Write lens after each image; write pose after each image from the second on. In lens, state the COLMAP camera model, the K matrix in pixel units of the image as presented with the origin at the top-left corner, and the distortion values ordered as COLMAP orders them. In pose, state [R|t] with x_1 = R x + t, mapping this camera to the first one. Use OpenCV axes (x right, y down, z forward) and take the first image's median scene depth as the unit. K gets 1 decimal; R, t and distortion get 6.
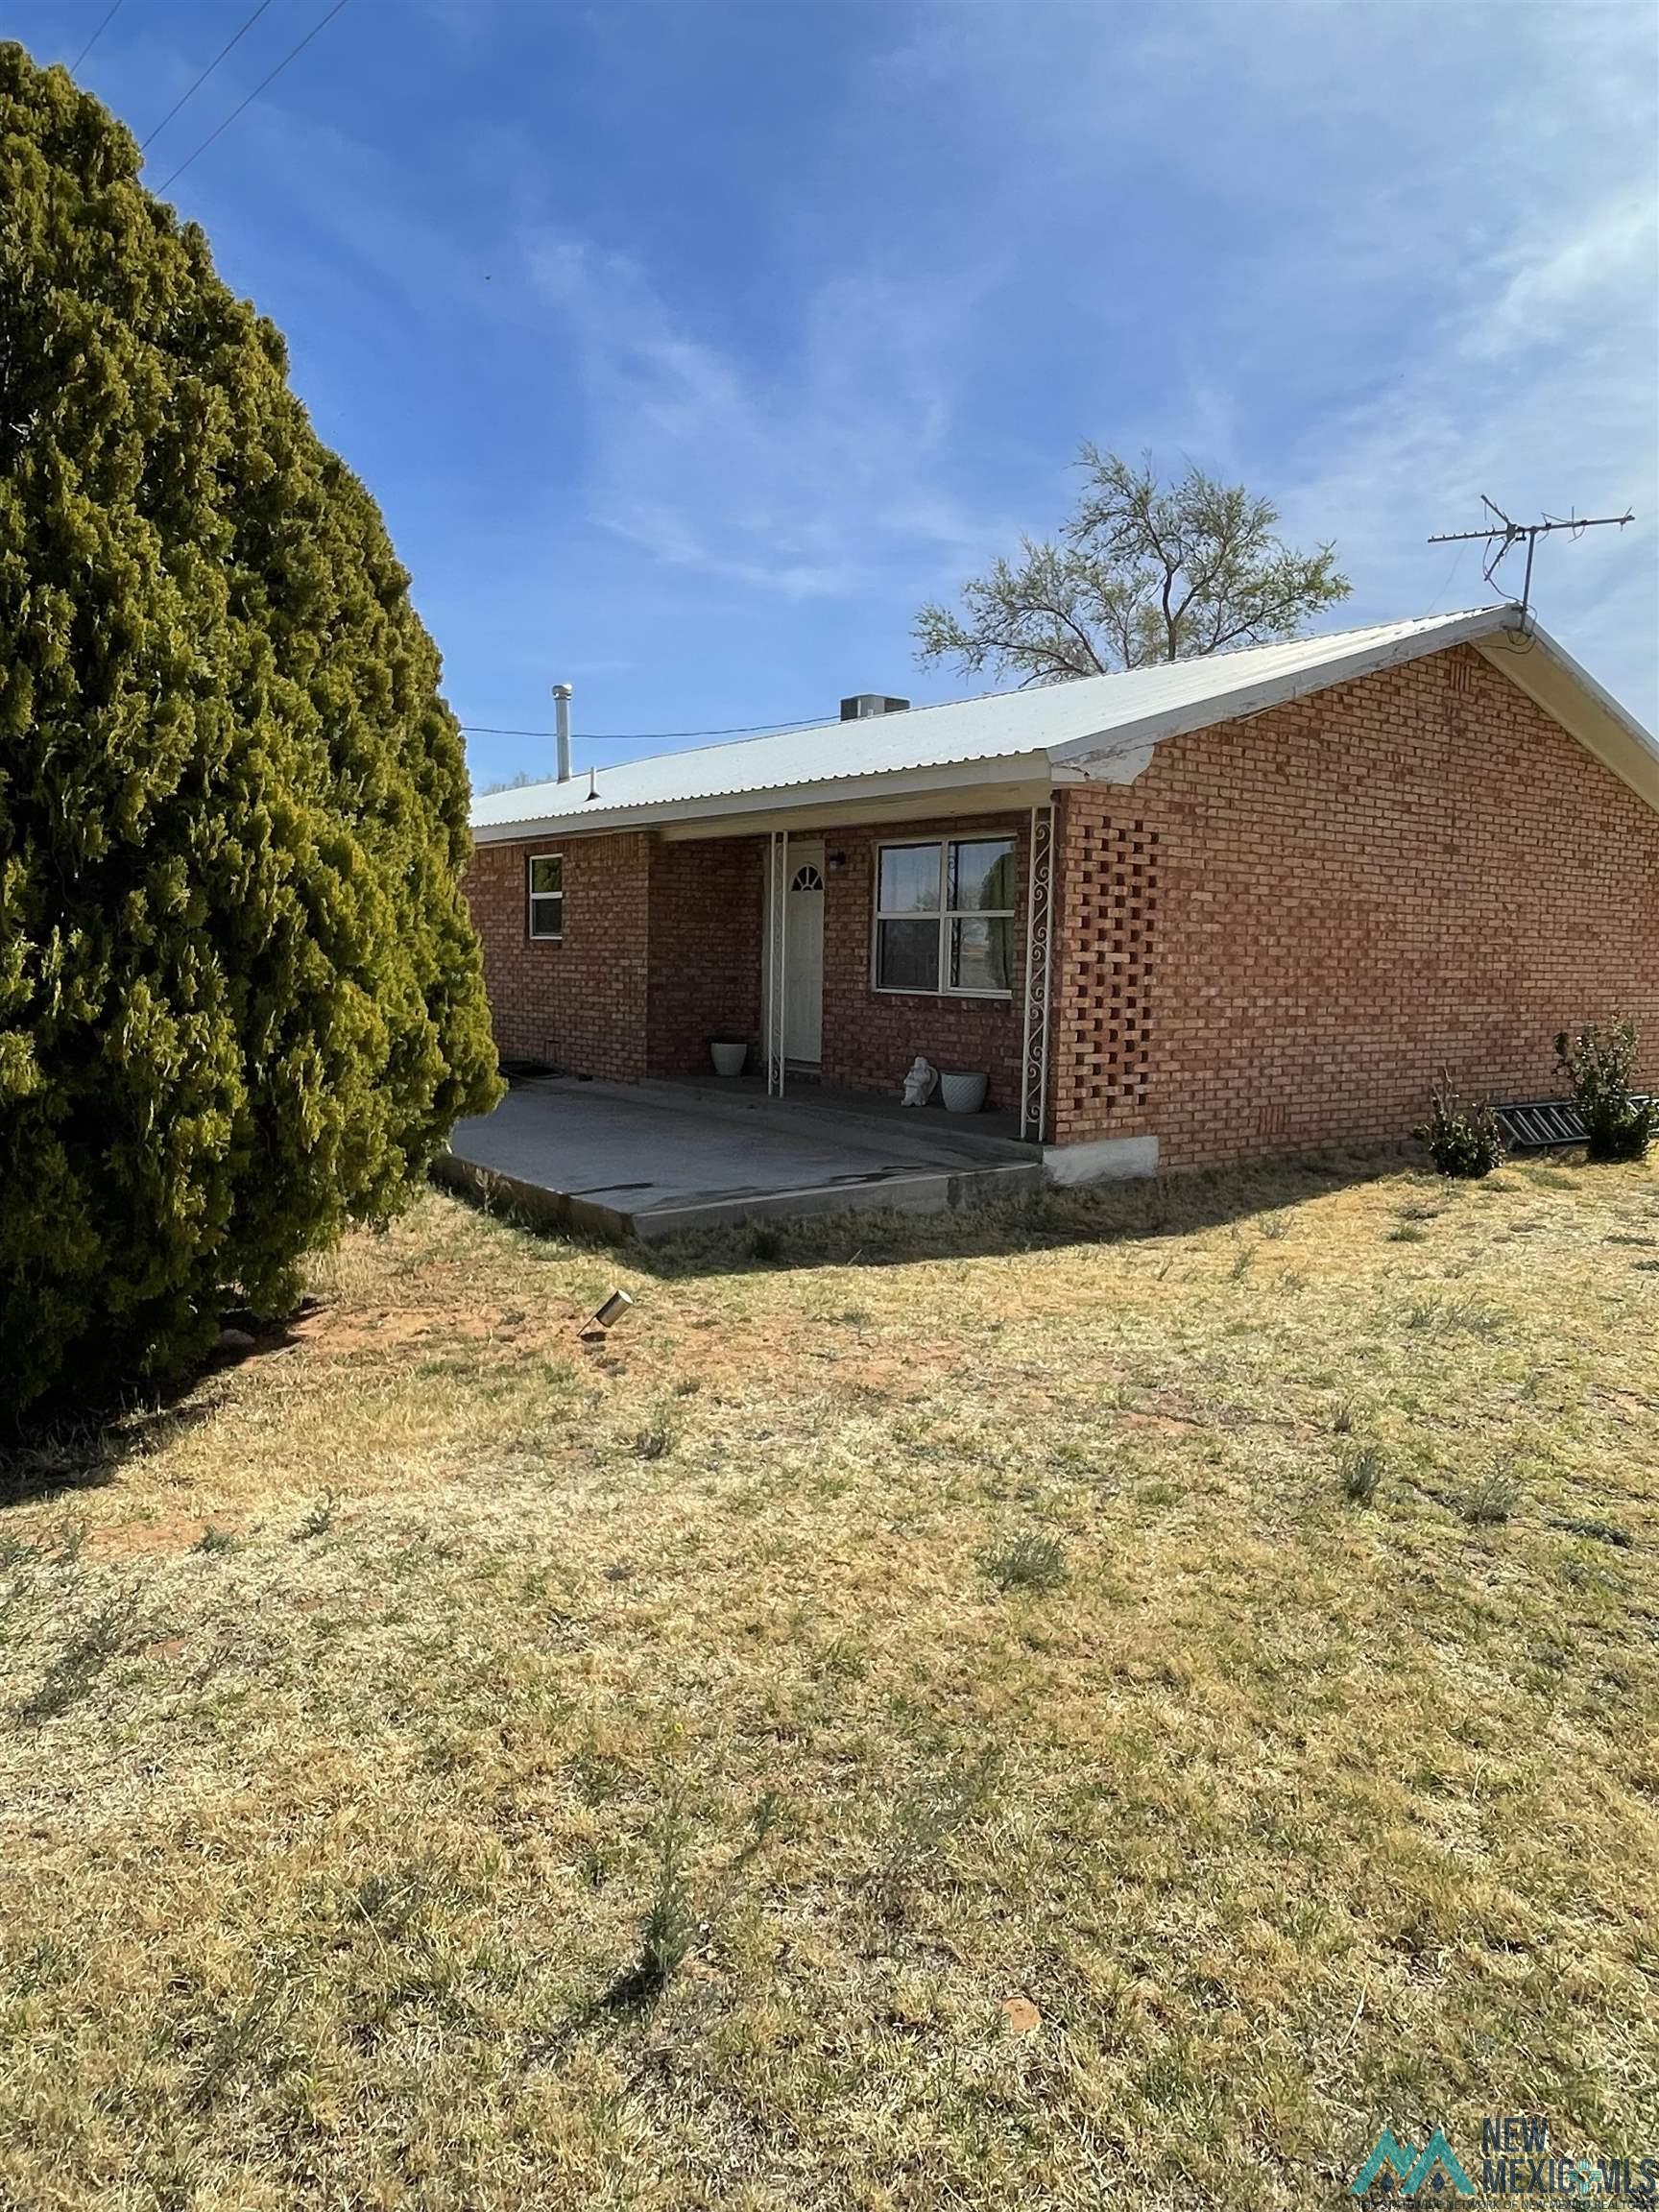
lens RADIAL K [[1496.0, 0, 828.3], [0, 1496.0, 1088.4], [0, 0, 1]] dist [0.008513, -0.002429]
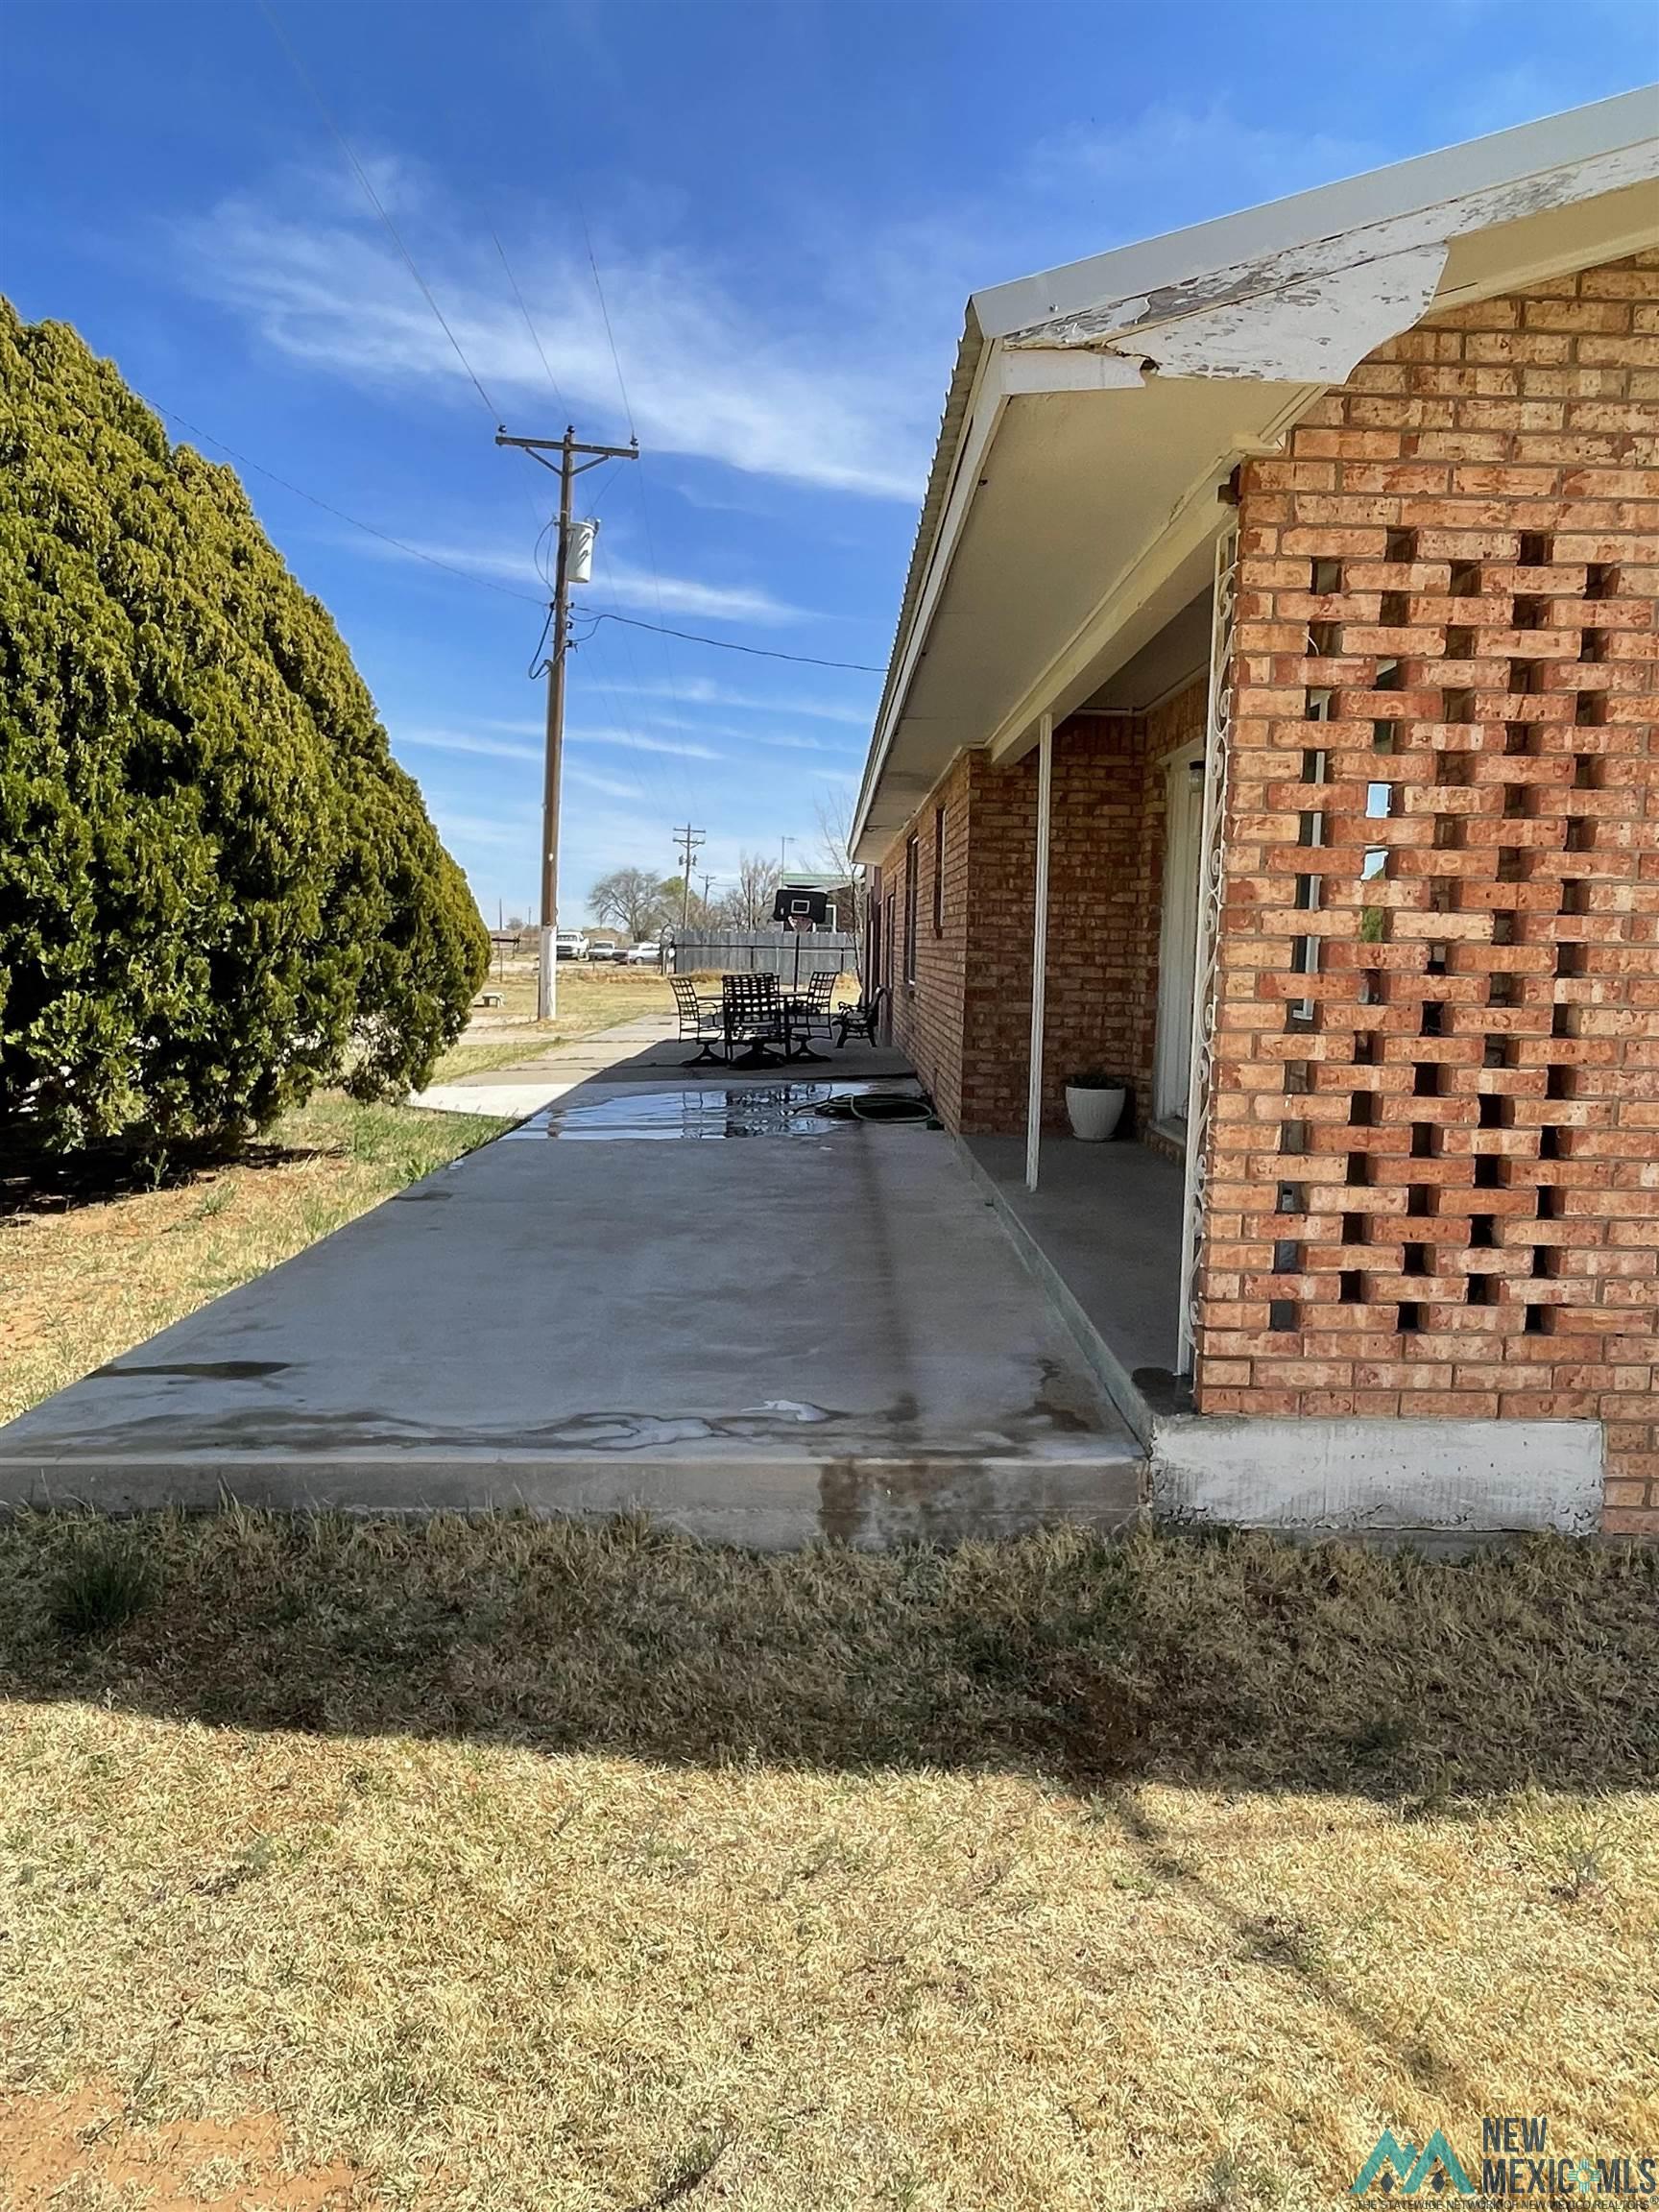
lens RADIAL K [[1496.0, 0, 829.5], [0, 1496.0, 1115.3], [0, 0, 1]] dist [0.008513, -0.002429]
pose [[0.799777, 0.062980, -0.596984, 0.293188], [-0.057036, 0.997955, 0.028871, -0.043749], [0.597581, 0.010959, 0.801734, 0.622226]]
